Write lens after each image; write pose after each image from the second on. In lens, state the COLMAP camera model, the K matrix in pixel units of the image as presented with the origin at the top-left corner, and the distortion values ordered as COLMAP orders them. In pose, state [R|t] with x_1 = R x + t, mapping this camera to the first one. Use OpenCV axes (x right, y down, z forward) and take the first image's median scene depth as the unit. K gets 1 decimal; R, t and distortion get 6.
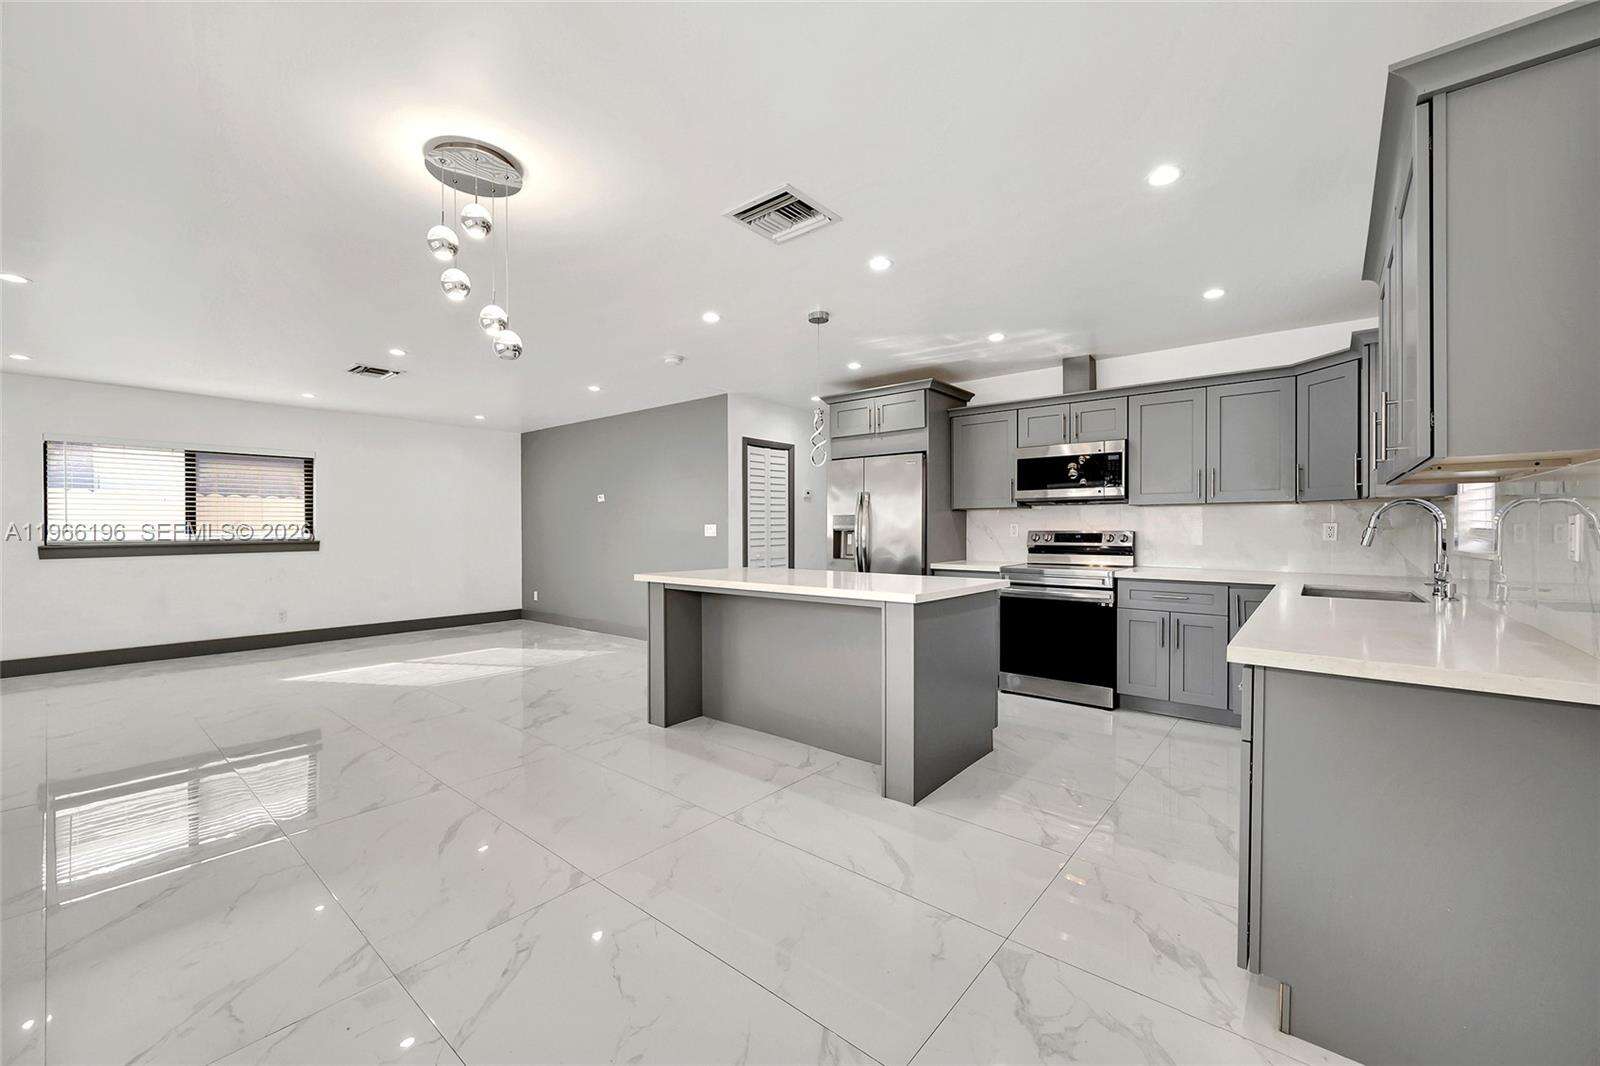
lens RADIAL K [[642.0, 0, 791.4], [0, 642.0, 531.2], [0, 0, 1]] dist [0.004404, -0.000624]
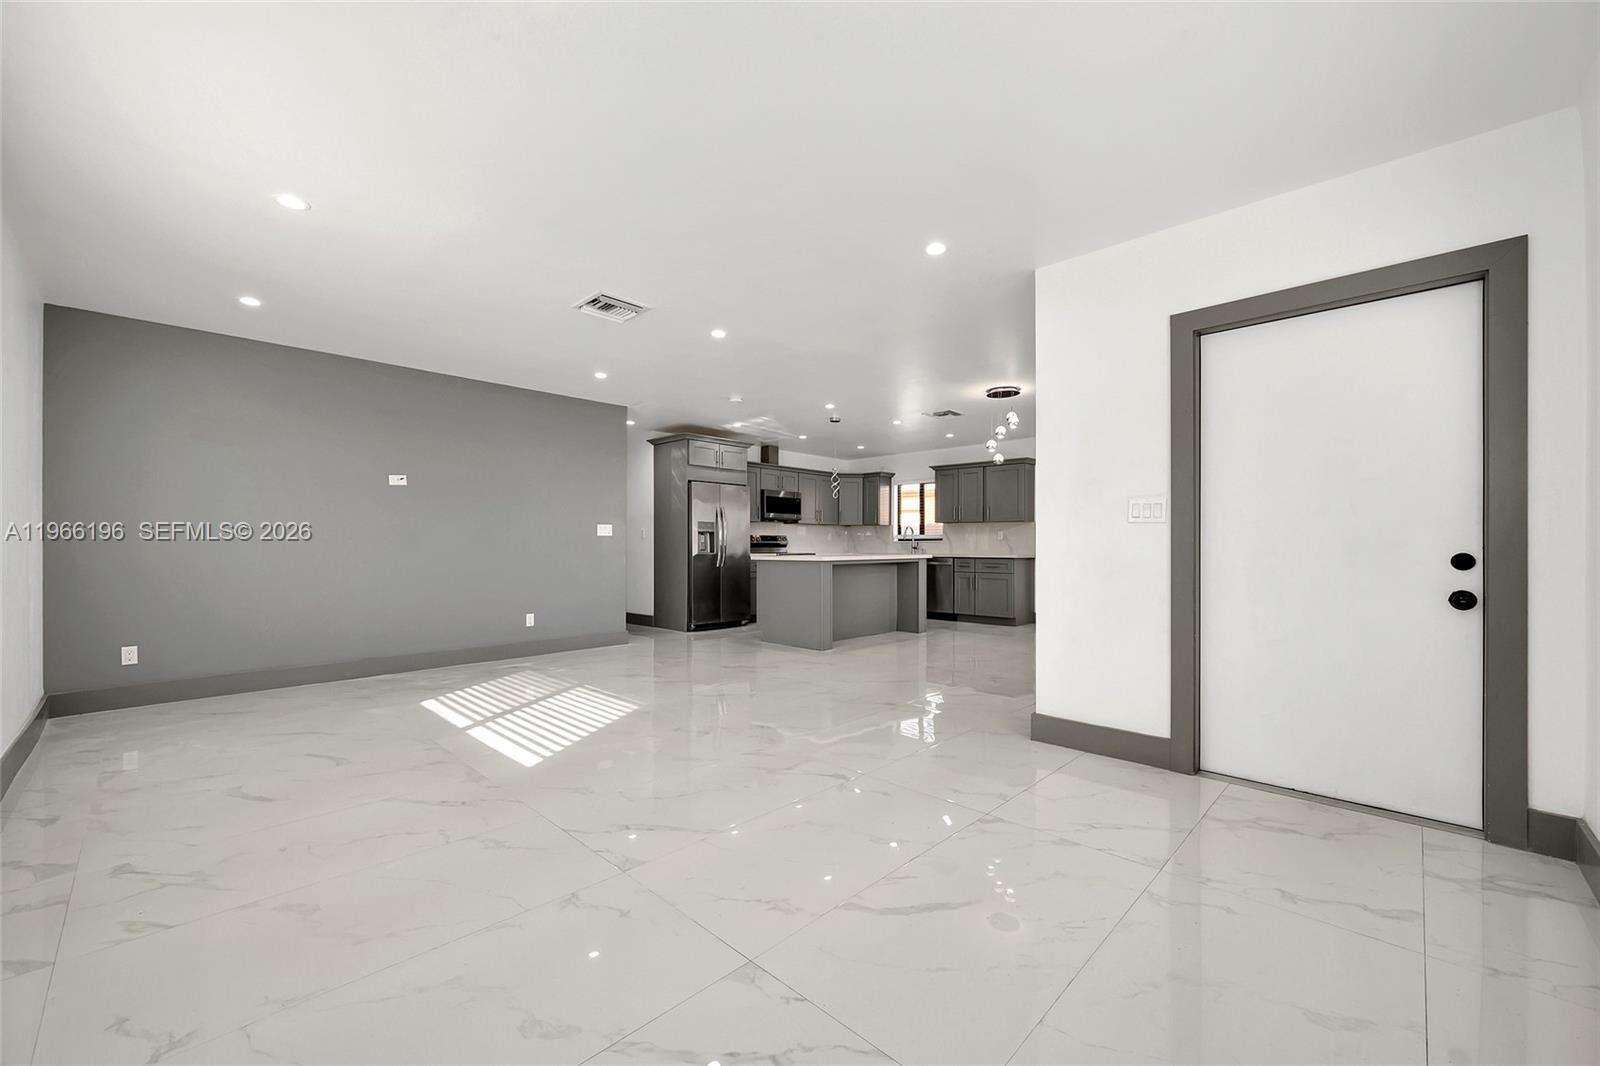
lens RADIAL K [[642.0, 0, 811.9], [0, 642.0, 540.1], [0, 0, 1]] dist [0.004404, -0.000624]
pose [[0.049564, 0.010982, 0.998711, -1.530760], [0.003999, 0.999929, -0.011194, 0.037214], [-0.998763, 0.004549, 0.049516, 0.810246]]
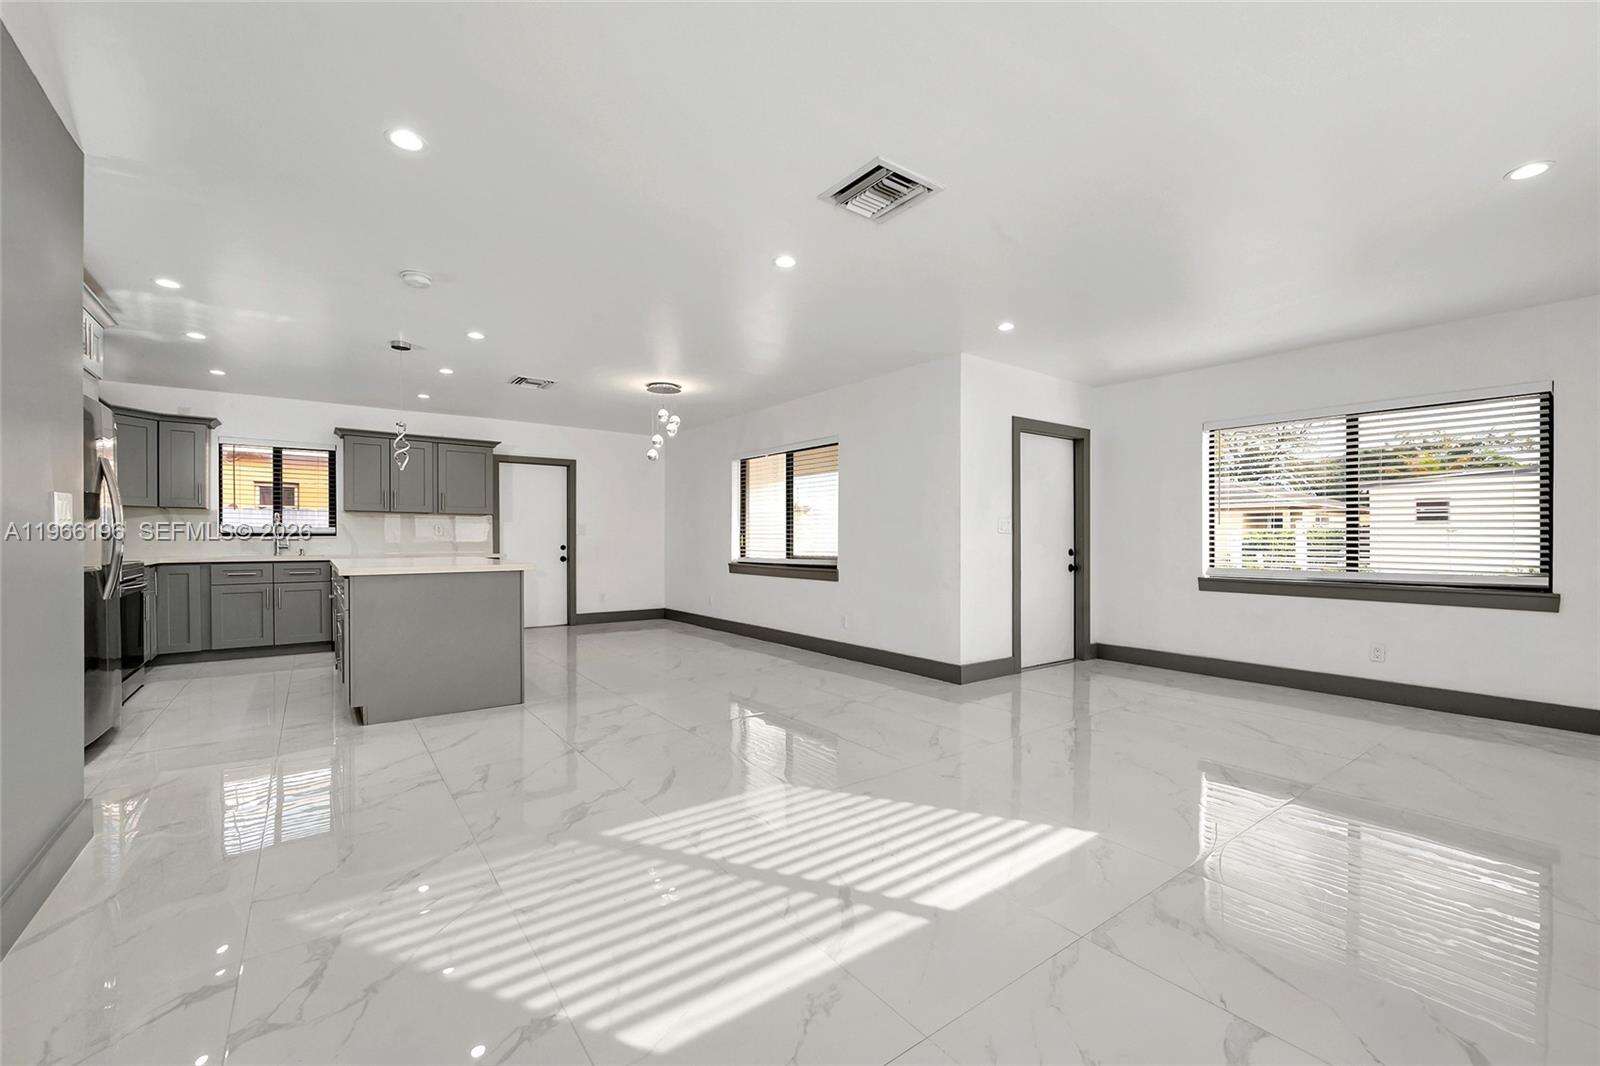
lens RADIAL K [[667.2, 0, 789.8], [0, 667.2, 534.9], [0, 0, 1]] dist [0.020453, 0.000416]
pose [[-0.971058, 0.001548, 0.238840, -0.792361], [0.001610, 0.999999, 0.000067, 0.017018], [-0.238839, 0.000449, -0.971059, 1.694149]]
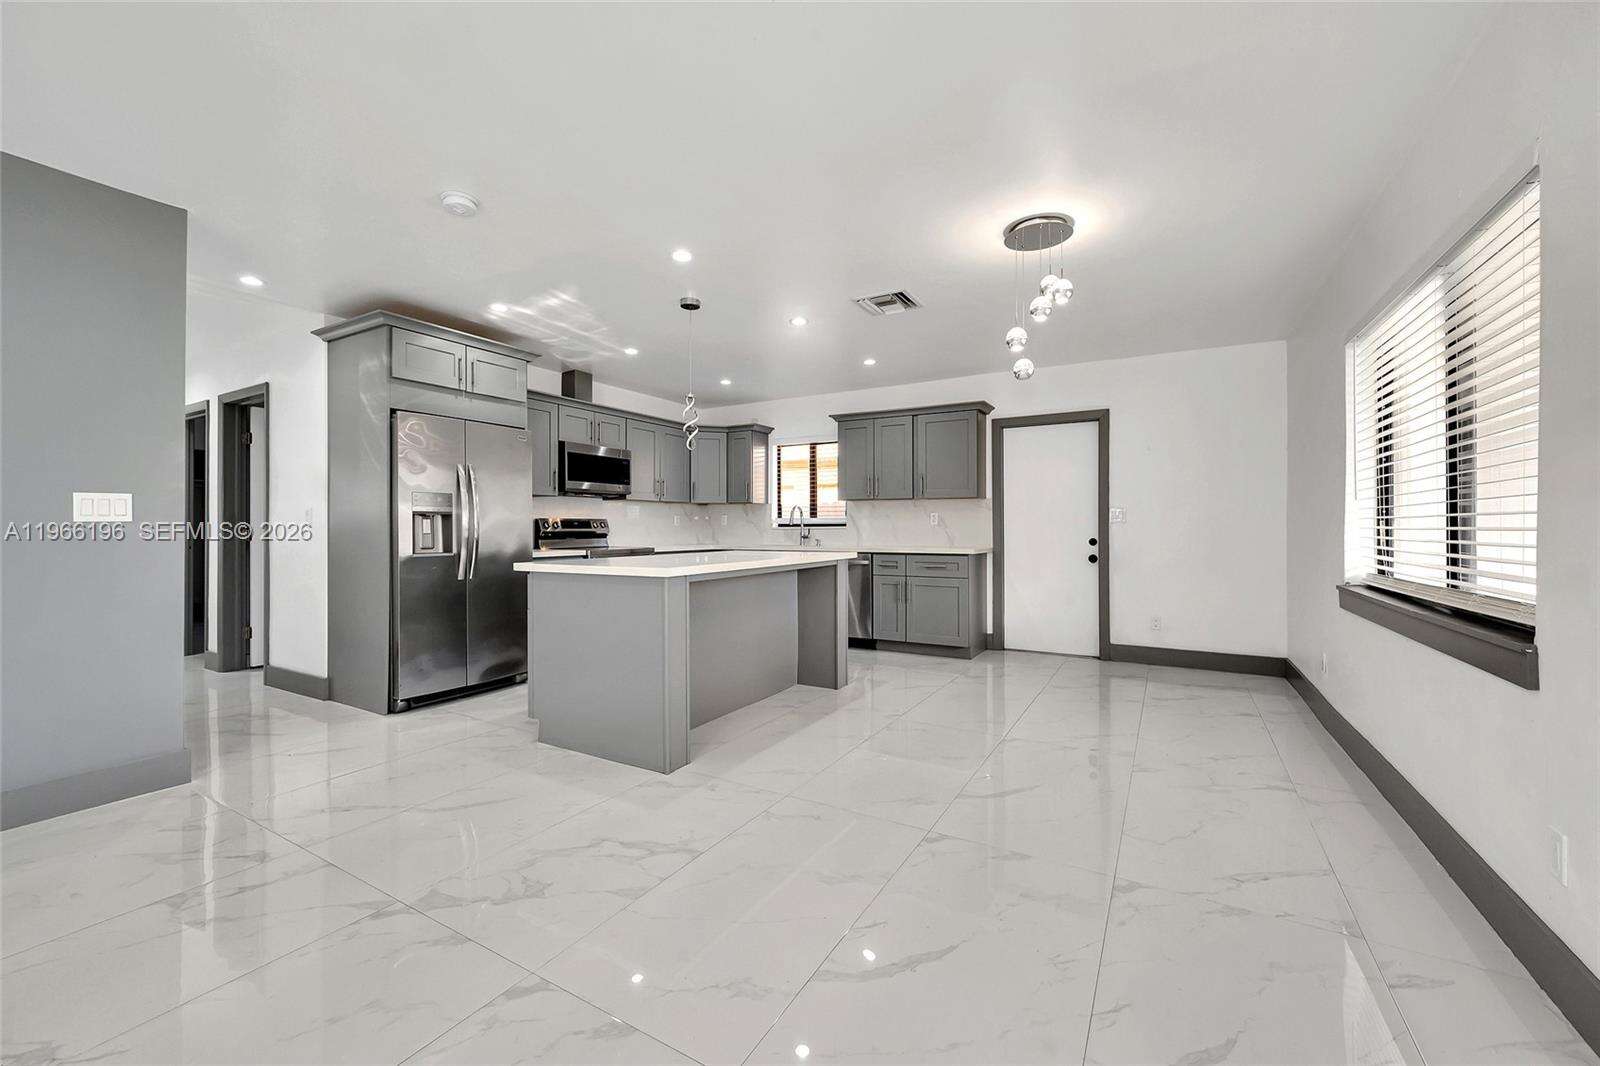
lens RADIAL K [[642.0, 0, 808.4], [0, 642.0, 530.5], [0, 0, 1]] dist [0.004404, -0.000624]
pose [[-0.186966, -0.001739, 0.982365, -0.822661], [0.007384, 0.999968, 0.003176, 0.021442], [-0.982339, 0.007847, -0.186948, 0.837167]]
